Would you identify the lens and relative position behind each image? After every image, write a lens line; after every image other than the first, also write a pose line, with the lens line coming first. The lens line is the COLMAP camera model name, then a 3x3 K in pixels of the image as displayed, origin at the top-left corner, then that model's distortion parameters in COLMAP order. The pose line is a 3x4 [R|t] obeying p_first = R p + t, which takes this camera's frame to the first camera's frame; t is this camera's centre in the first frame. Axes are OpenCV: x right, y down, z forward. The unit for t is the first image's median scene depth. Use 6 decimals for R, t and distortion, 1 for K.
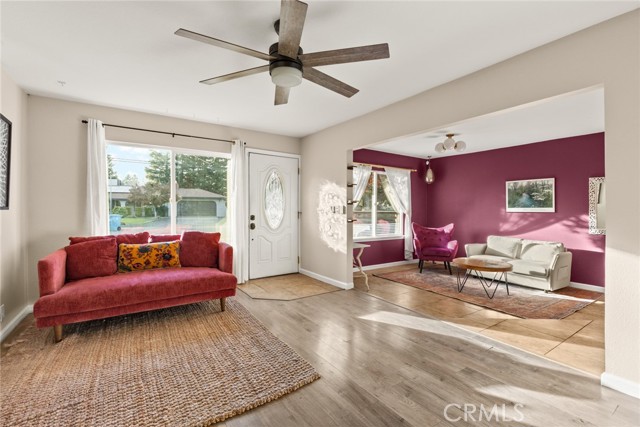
lens RADIAL K [[286.8, 0, 321.6], [0, 286.8, 206.2], [0, 0, 1]] dist [0.003979, 0.000041]
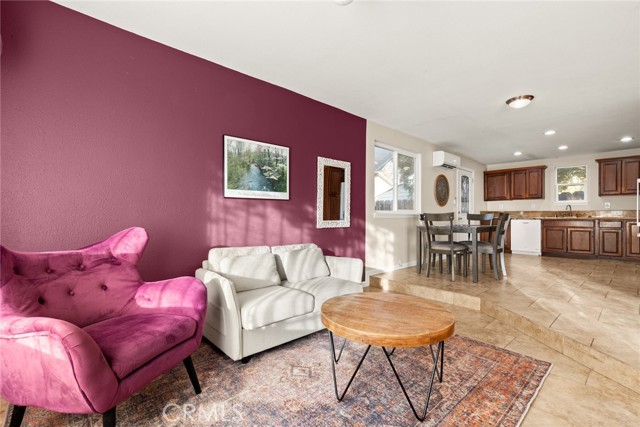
lens RADIAL K [[286.8, 0, 322.6], [0, 286.8, 214.9], [0, 0, 1]] dist [0.003979, 0.000041]
pose [[-0.147030, -0.007122, 0.989106, 0.137337], [-0.011708, 0.999917, 0.005460, 0.049284], [-0.989063, -0.010777, -0.147101, 0.970173]]
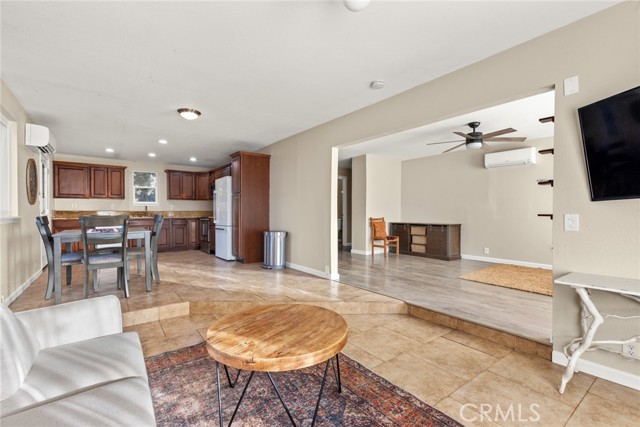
lens RADIAL K [[286.8, 0, 323.0], [0, 286.8, 215.9], [0, 0, 1]] dist [0.003979, 0.000041]
pose [[-0.998402, -0.007661, -0.055993, 0.439061], [-0.007769, 0.999968, 0.001705, 0.039323], [0.055978, 0.002137, -0.998430, 1.172695]]
